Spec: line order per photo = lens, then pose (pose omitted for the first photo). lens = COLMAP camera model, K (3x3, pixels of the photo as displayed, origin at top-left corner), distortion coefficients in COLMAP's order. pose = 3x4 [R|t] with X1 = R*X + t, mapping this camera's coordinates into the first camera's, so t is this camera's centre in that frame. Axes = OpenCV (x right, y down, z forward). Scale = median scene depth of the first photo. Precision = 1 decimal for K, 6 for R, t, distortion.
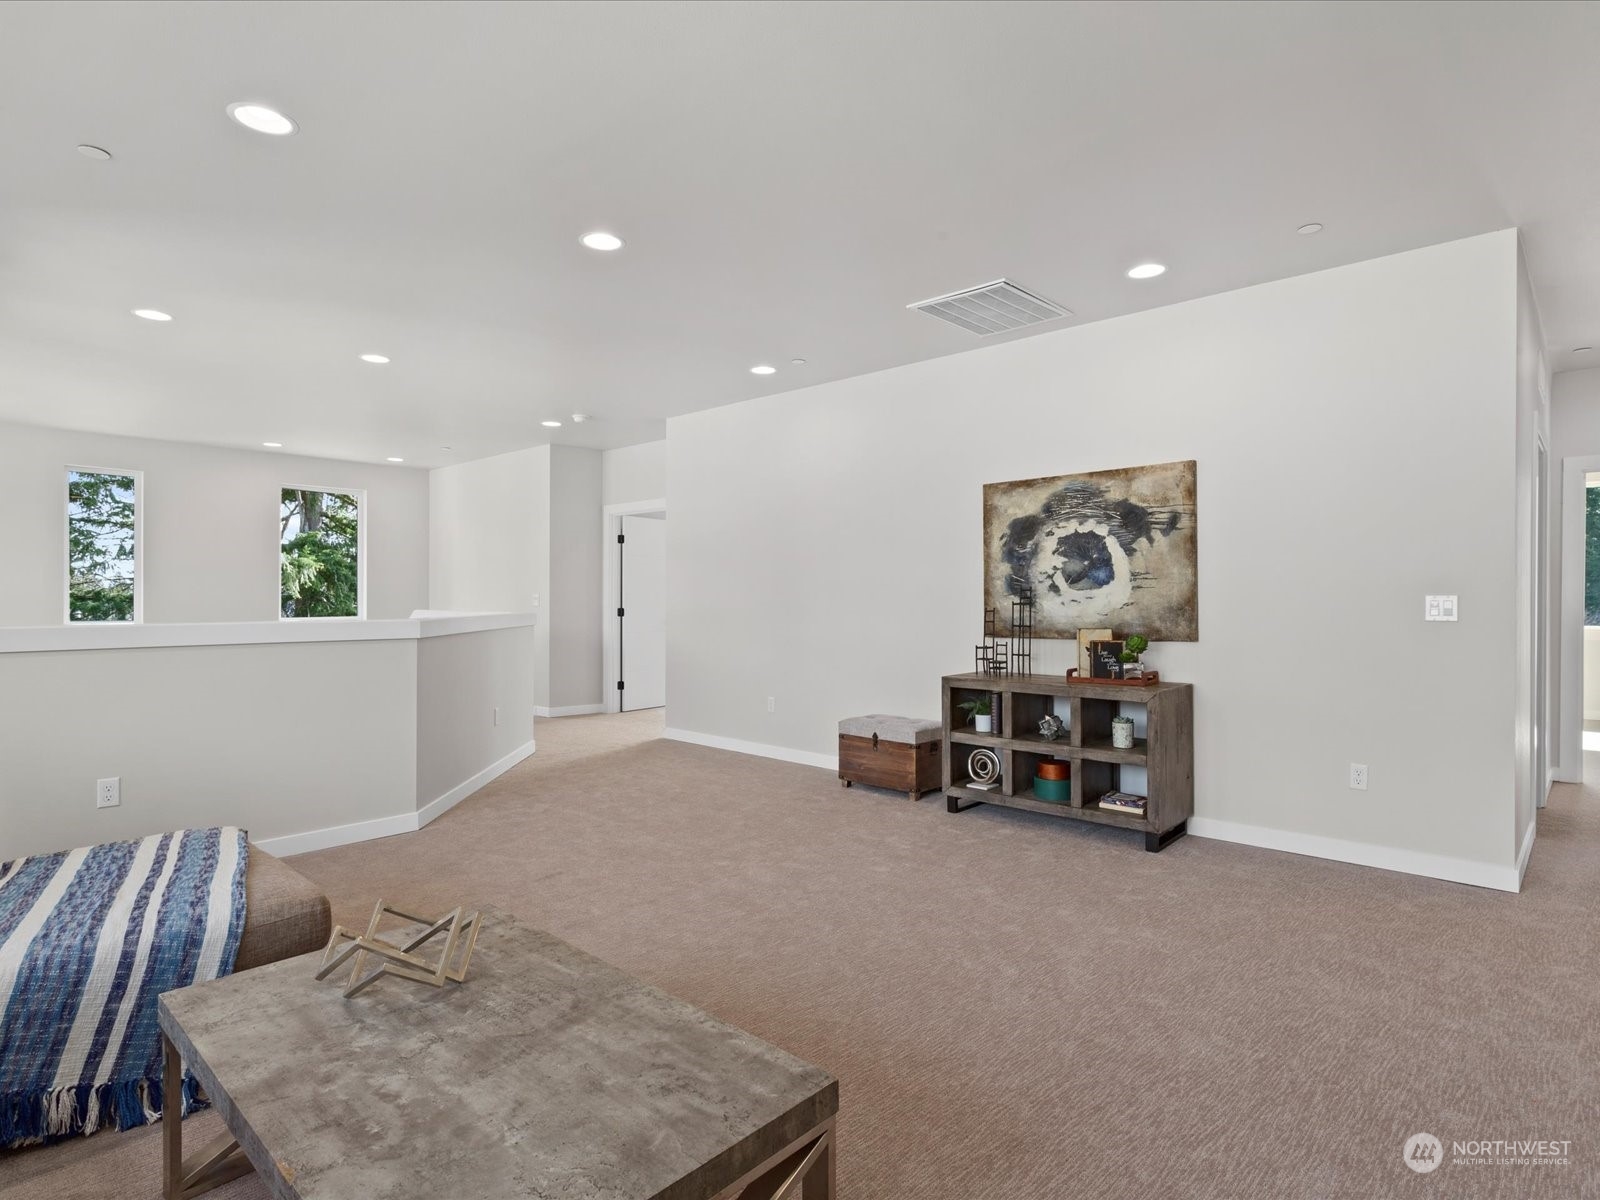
lens RADIAL K [[859.5, 0, 812.2], [0, 859.5, 606.2], [0, 0, 1]] dist [-0.002949, 0.004788]
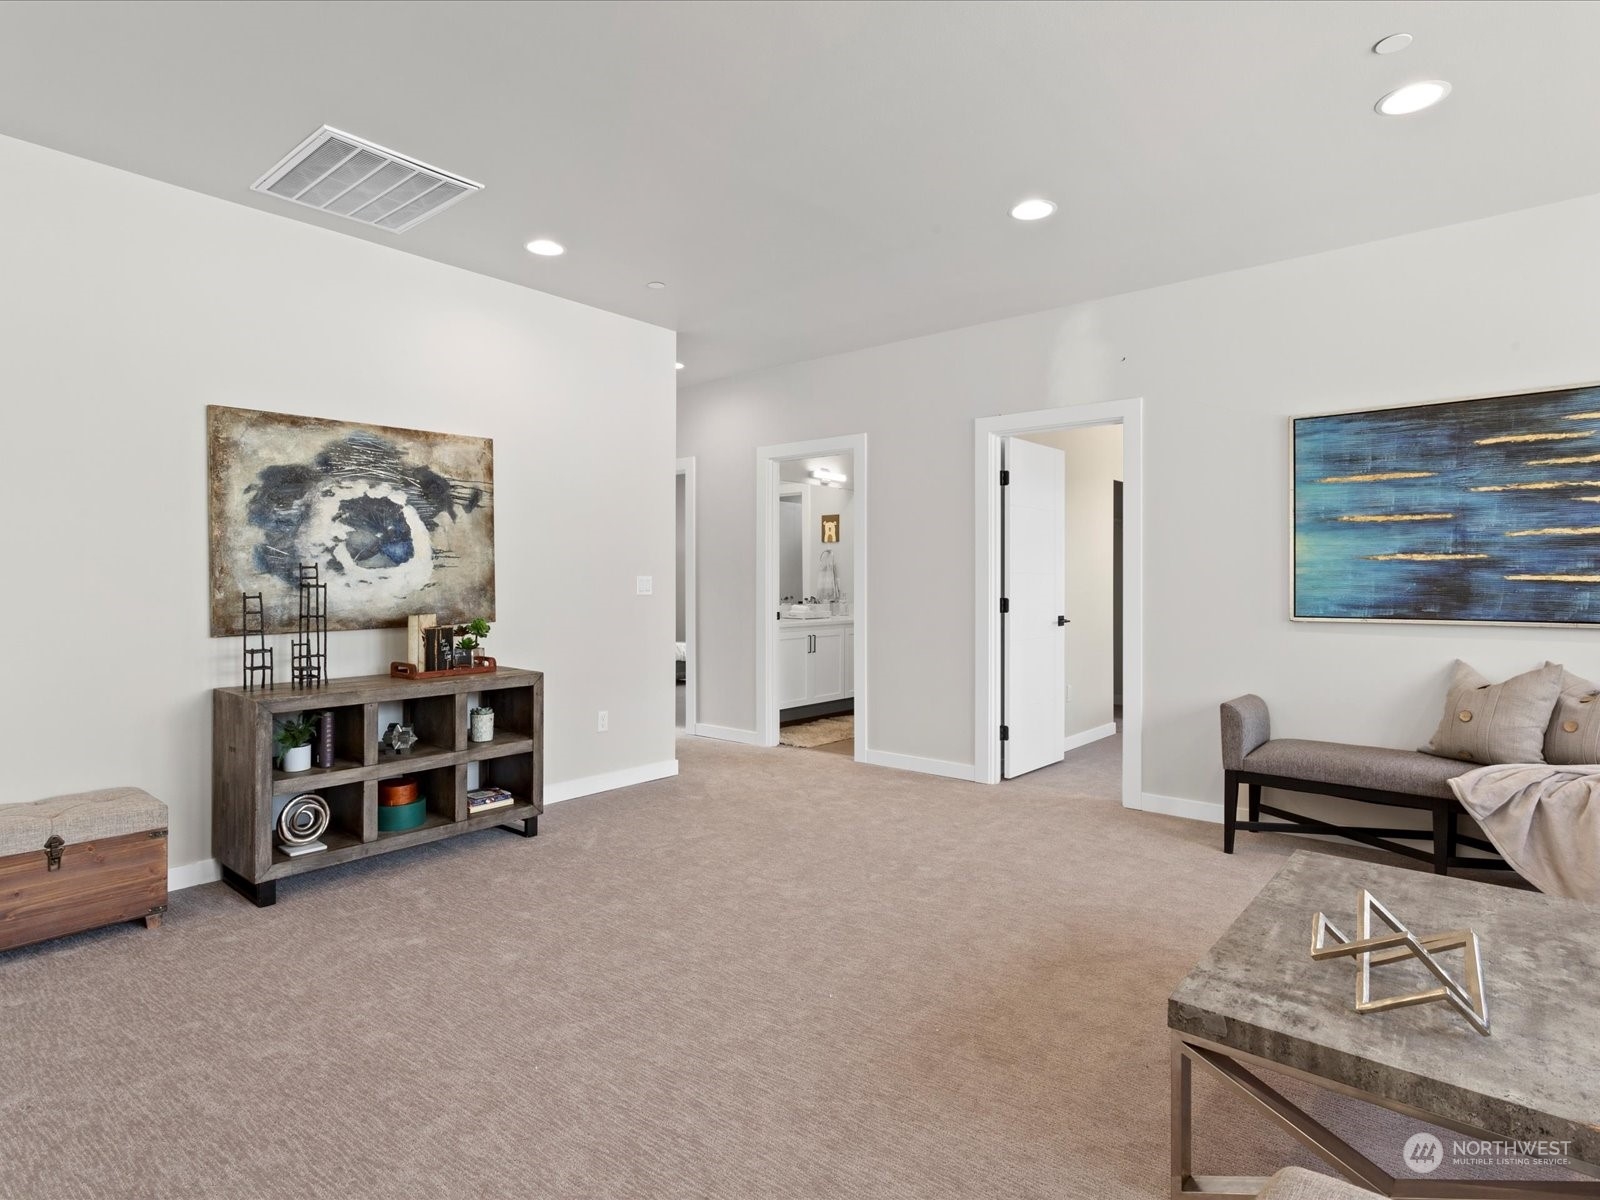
lens RADIAL K [[859.5, 0, 797.4], [0, 859.5, 584.3], [0, 0, 1]] dist [-0.002949, 0.004788]
pose [[-0.034968, -0.008105, 0.999356, -0.532930], [0.007408, 0.999938, 0.008369, -0.007849], [-0.999361, 0.007696, -0.034906, 0.651486]]
